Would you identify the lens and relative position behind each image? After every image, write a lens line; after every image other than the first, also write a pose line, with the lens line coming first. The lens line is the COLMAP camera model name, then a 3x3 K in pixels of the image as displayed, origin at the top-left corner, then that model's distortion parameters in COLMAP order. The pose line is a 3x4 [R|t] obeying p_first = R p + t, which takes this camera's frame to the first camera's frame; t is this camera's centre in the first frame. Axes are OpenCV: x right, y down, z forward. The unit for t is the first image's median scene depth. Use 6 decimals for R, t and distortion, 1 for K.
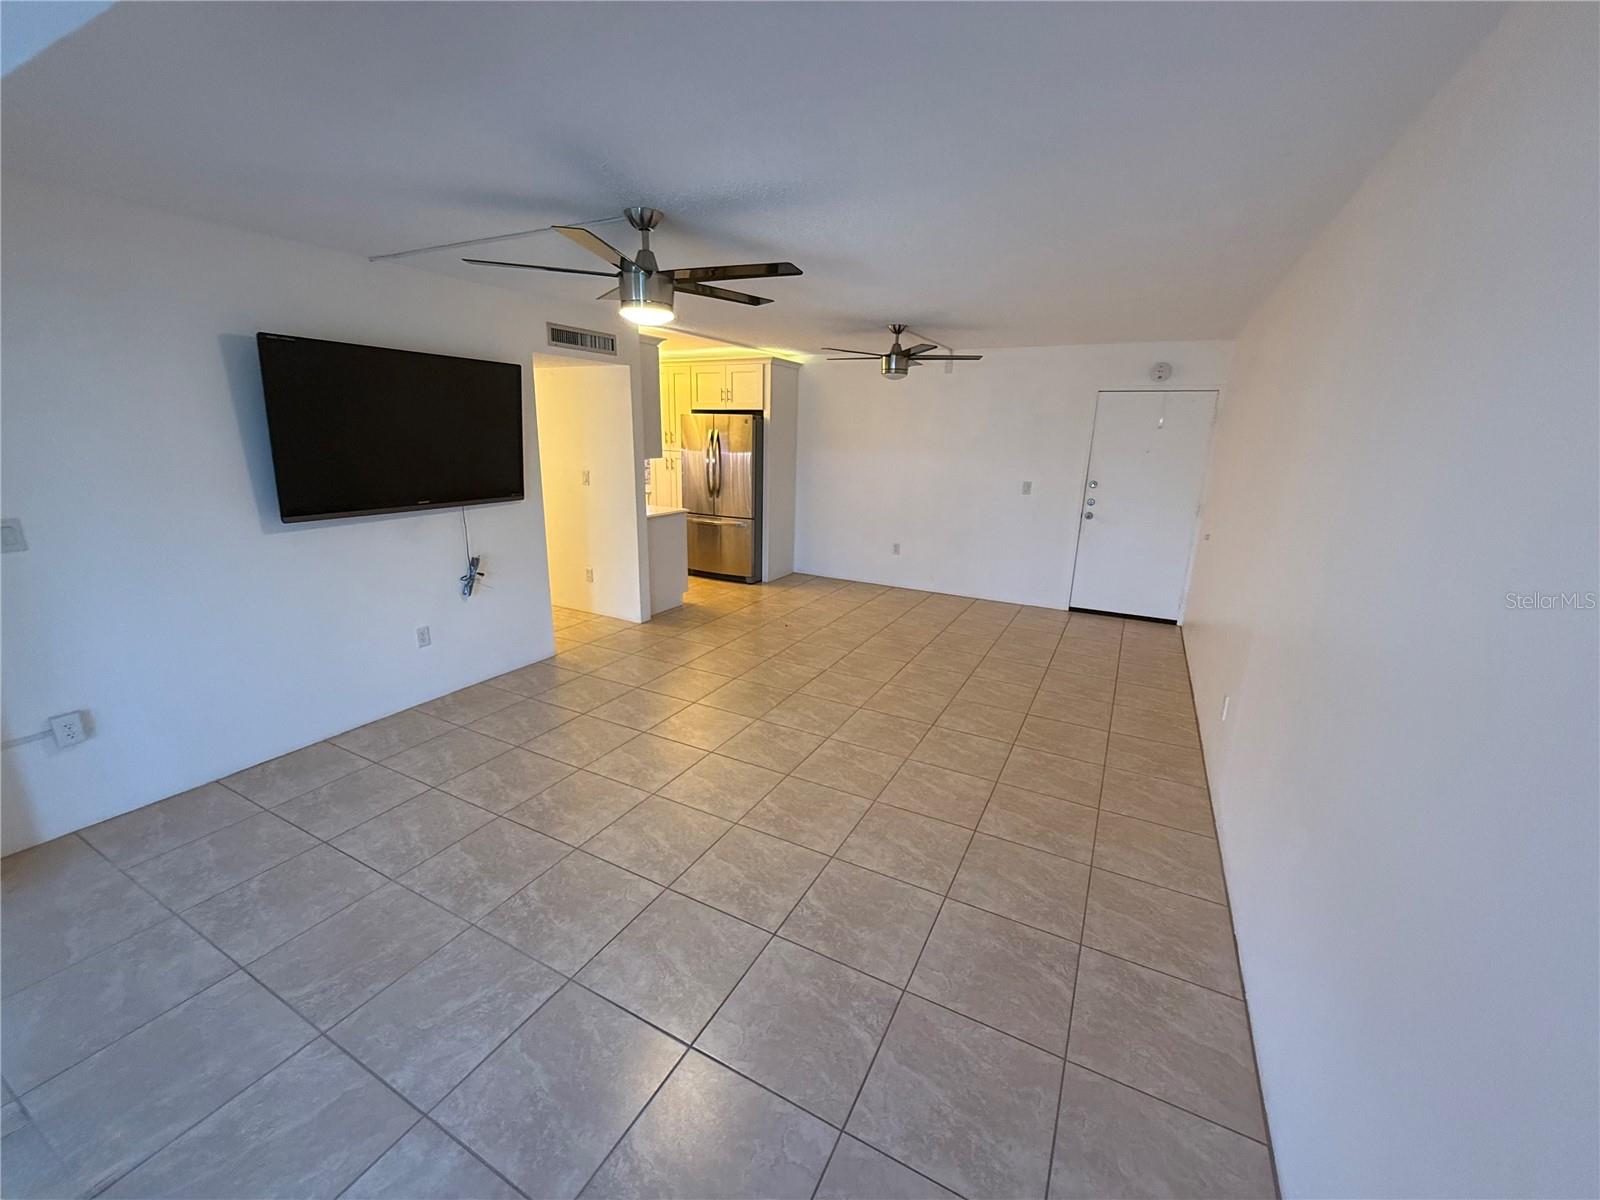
lens RADIAL K [[640.4, 0, 816.1], [0, 640.4, 594.0], [0, 0, 1]] dist [-0.005696, 0.002792]
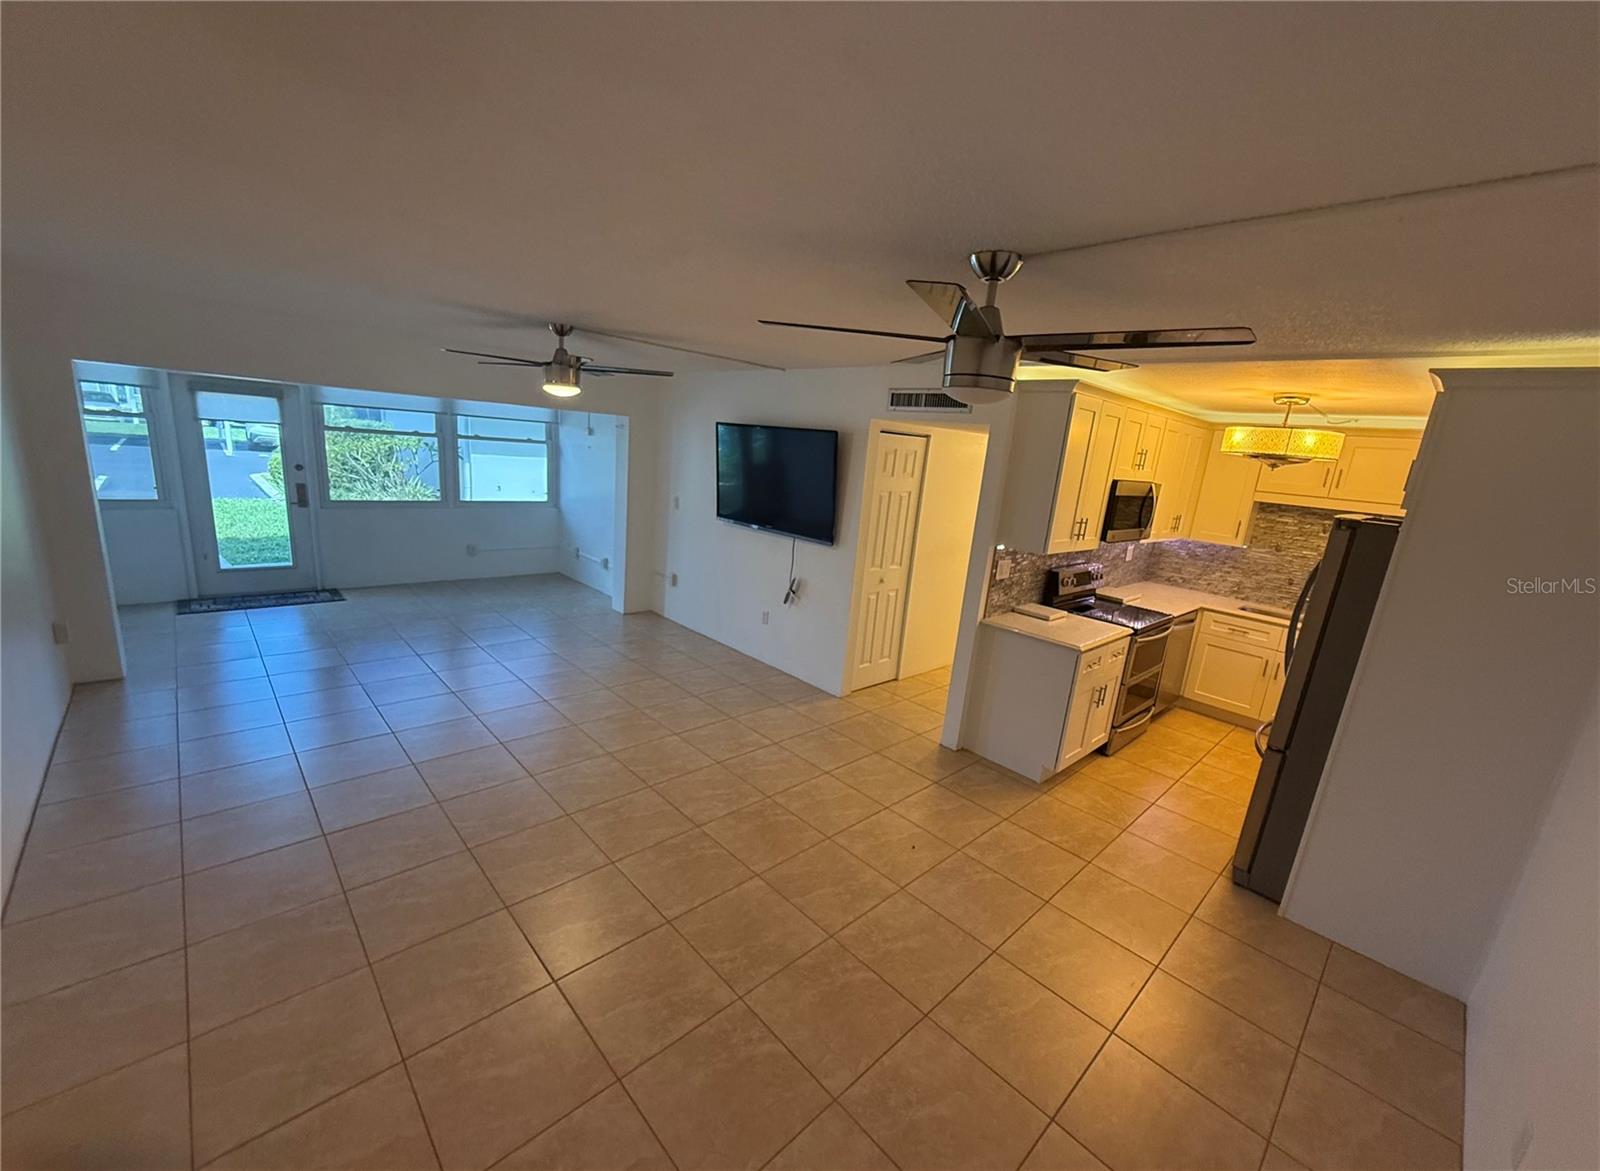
lens RADIAL K [[640.4, 0, 795.9], [0, 640.4, 598.7], [0, 0, 1]] dist [-0.005696, 0.002792]
pose [[-0.336720, 0.172791, -0.925615, 0.665623], [-0.323850, 0.901796, 0.286155, -0.389091], [0.884161, 0.396115, -0.247694, 1.333170]]
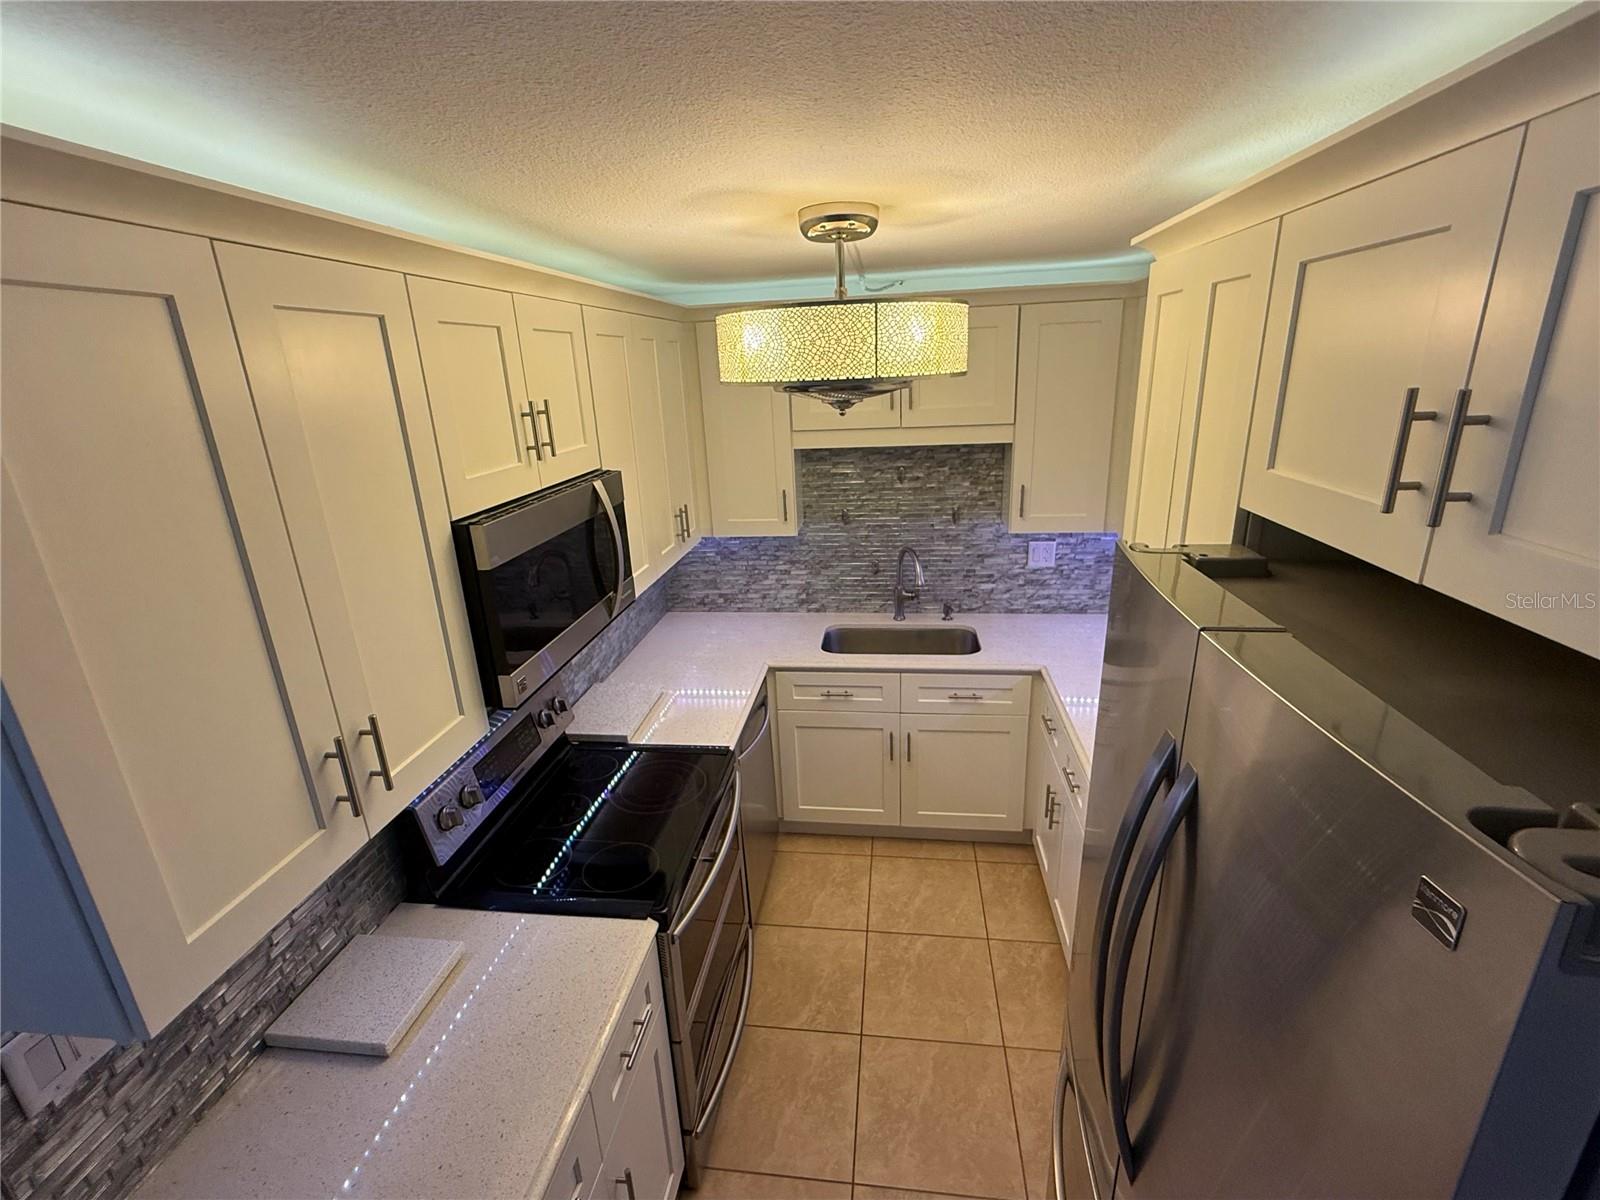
lens RADIAL K [[722.3, 0, 796.7], [0, 722.3, 601.3], [0, 0, 1]] dist [-0.002602, 0.001799]
pose [[0.326484, 0.258045, -0.909297, -0.114332], [-0.183879, 0.960973, 0.206688, -0.501821], [0.927144, 0.099720, 0.361191, 1.487361]]
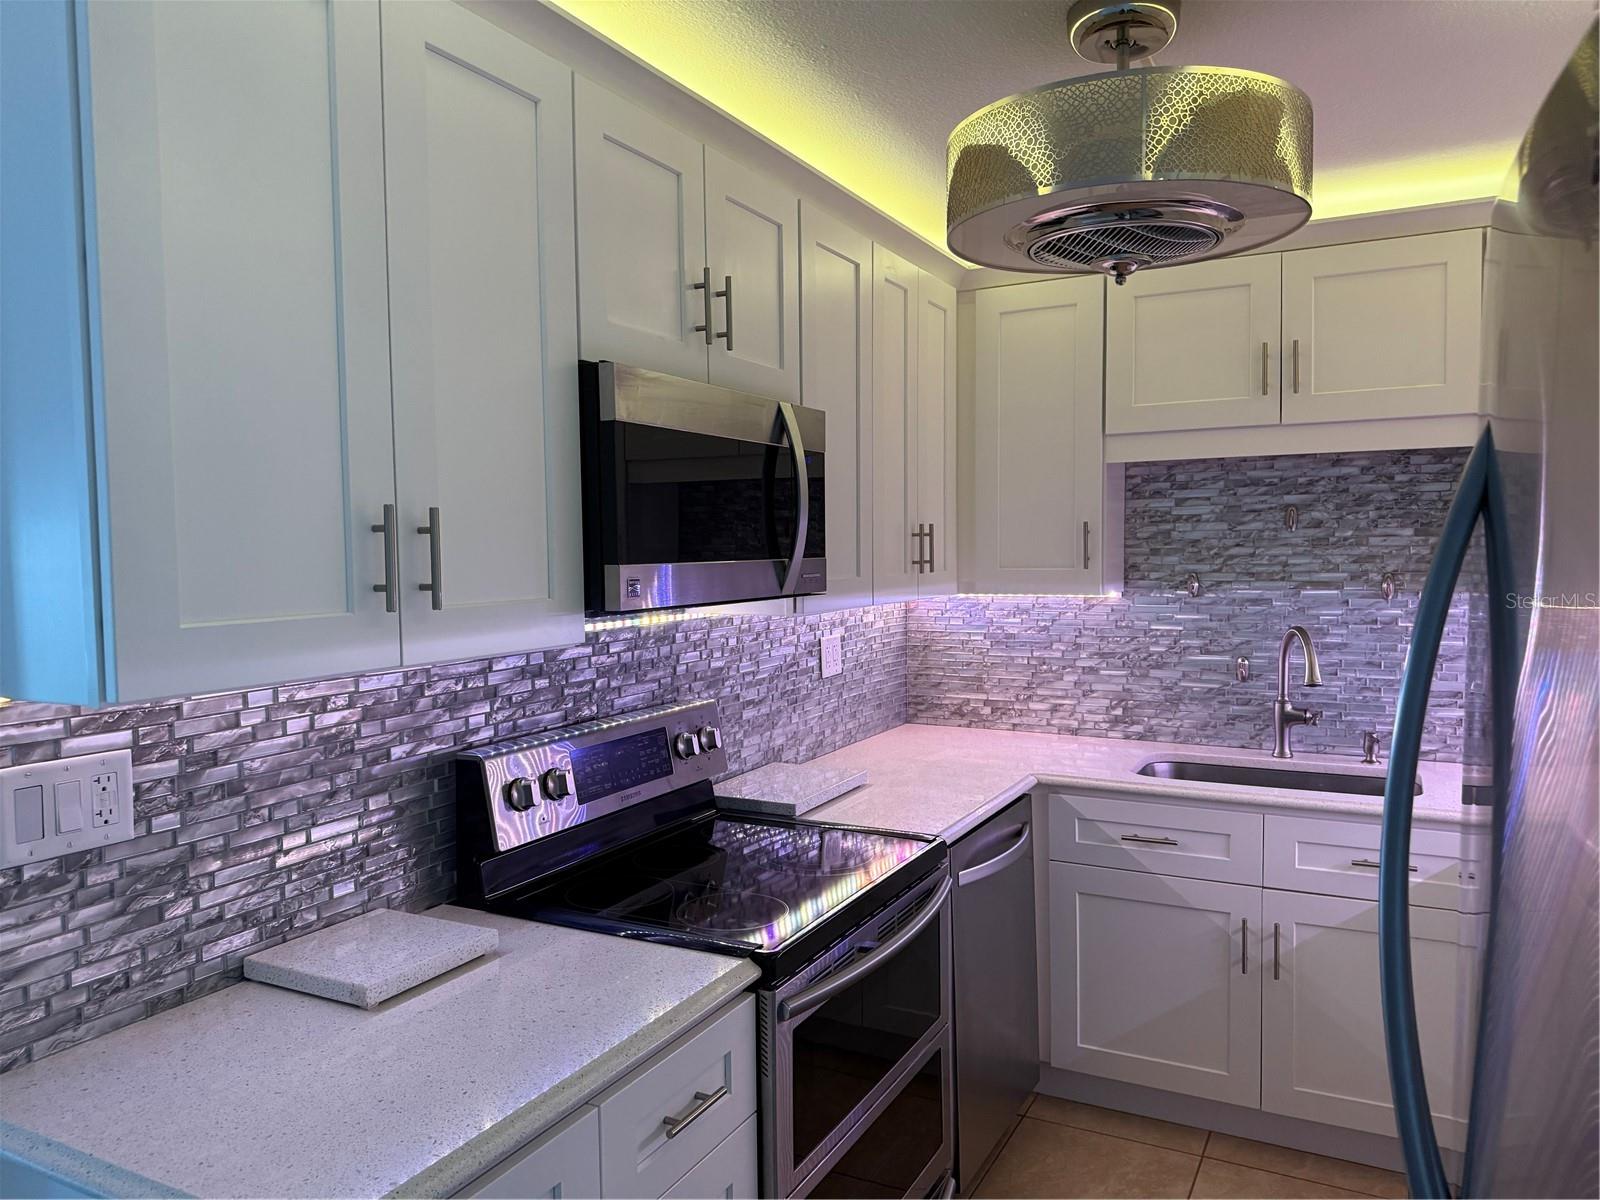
lens RADIAL K [[1125.8, 0, 792.3], [0, 1125.8, 604.7], [0, 0, 1]] dist [0.029571, -0.030058]
pose [[-0.023267, 0.033037, -0.999183, -0.049870], [-0.235612, 0.971120, 0.037596, -0.375474], [0.971569, 0.236294, -0.014812, 1.567717]]
